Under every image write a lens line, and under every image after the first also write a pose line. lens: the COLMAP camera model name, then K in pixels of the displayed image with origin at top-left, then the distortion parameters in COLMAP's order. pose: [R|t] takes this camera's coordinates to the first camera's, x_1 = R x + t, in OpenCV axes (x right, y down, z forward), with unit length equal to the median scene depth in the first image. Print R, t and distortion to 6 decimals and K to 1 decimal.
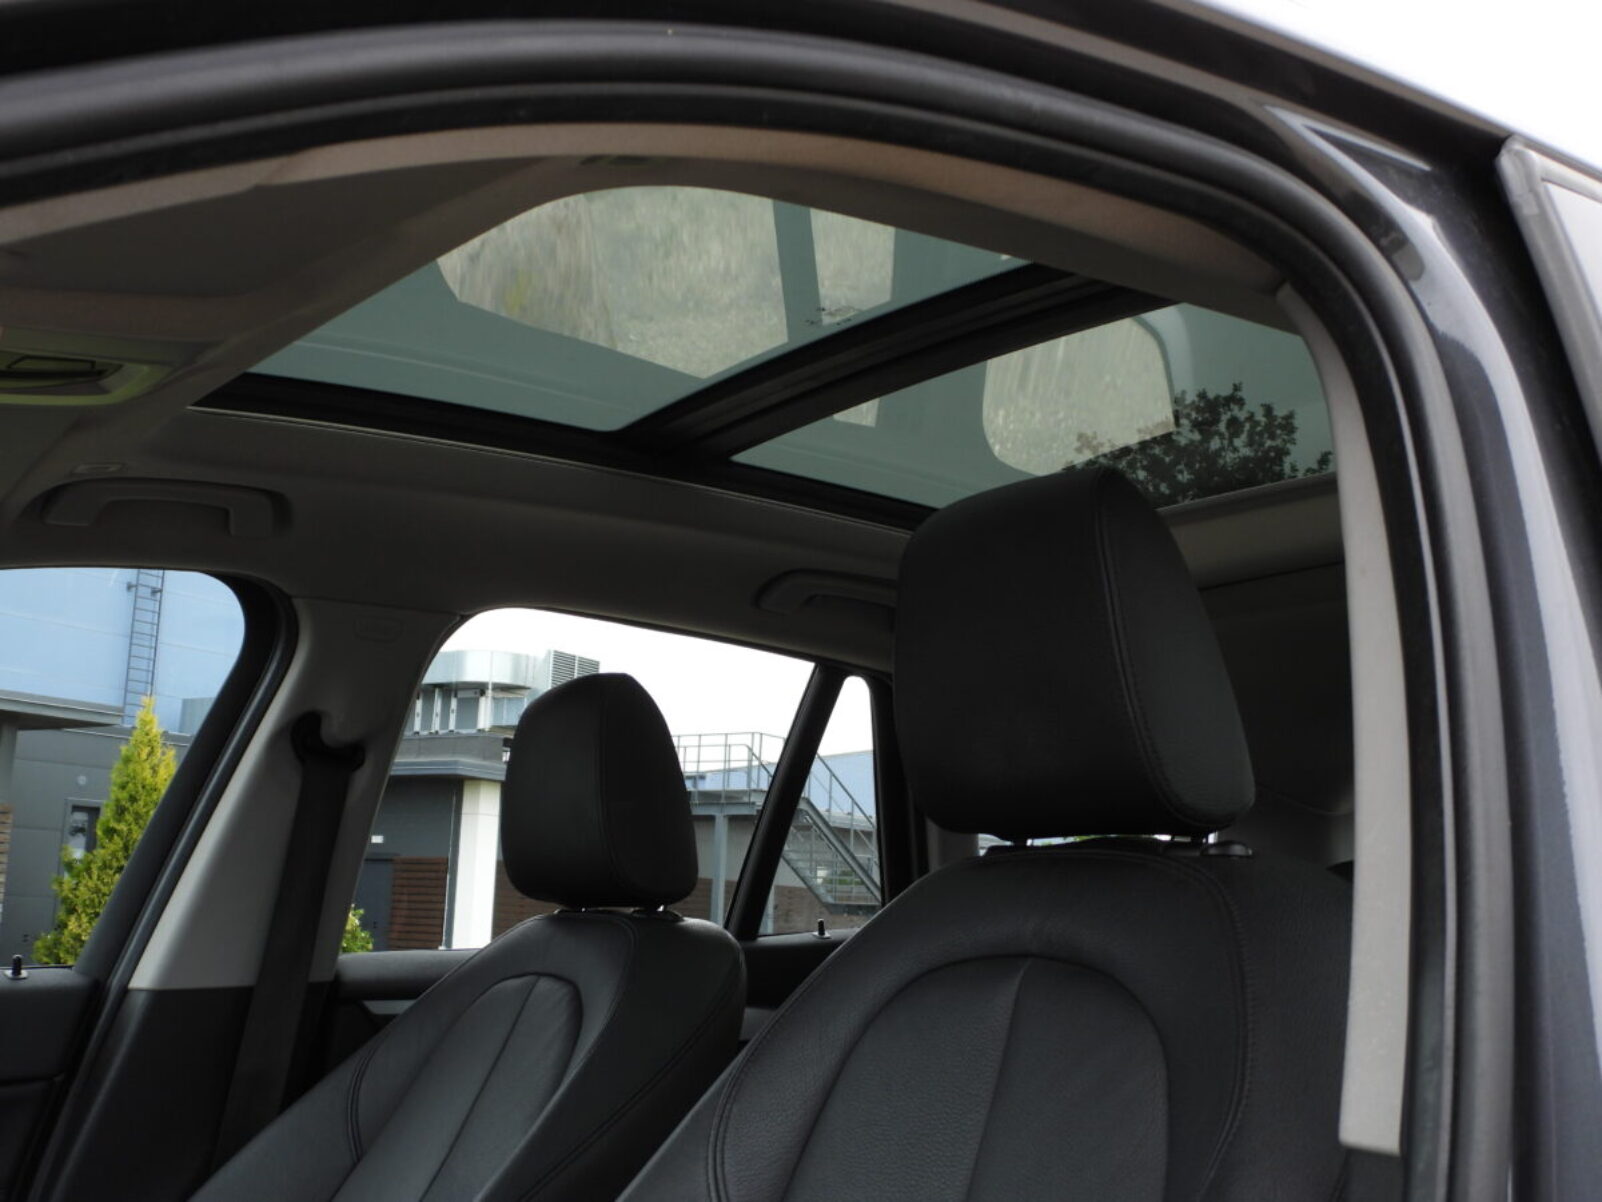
lens RADIAL K [[1911.7, 0, 801.0], [0, 1911.7, 601.0], [0, 0, 1]] dist [-0.000330, -0.007330]
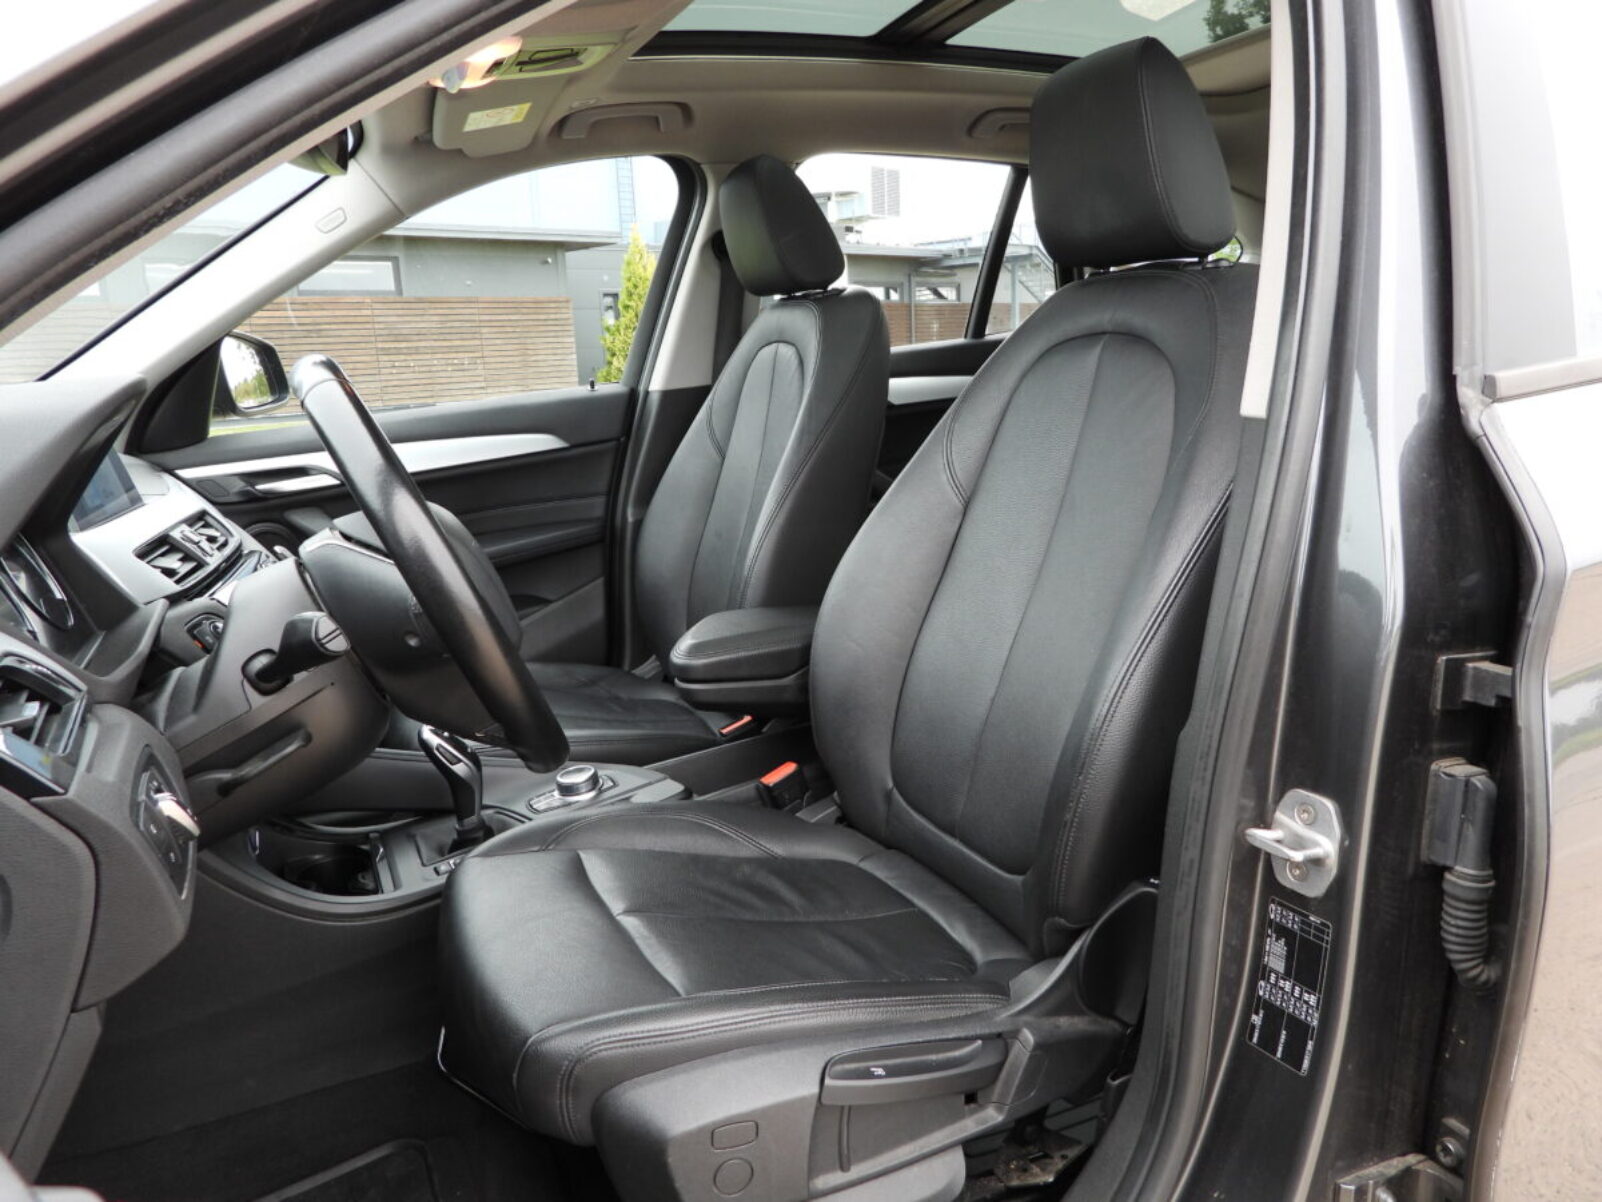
lens RADIAL K [[1168.5, 0, 801.0], [0, 1168.5, 601.0], [0, 0, 1]] dist [-0.003972, 0.001187]
pose [[0.975781, -0.036972, -0.215603, 0.038653], [0.116175, 0.922714, 0.367562, -0.014444], [0.185350, -0.383707, 0.904662, -0.103626]]
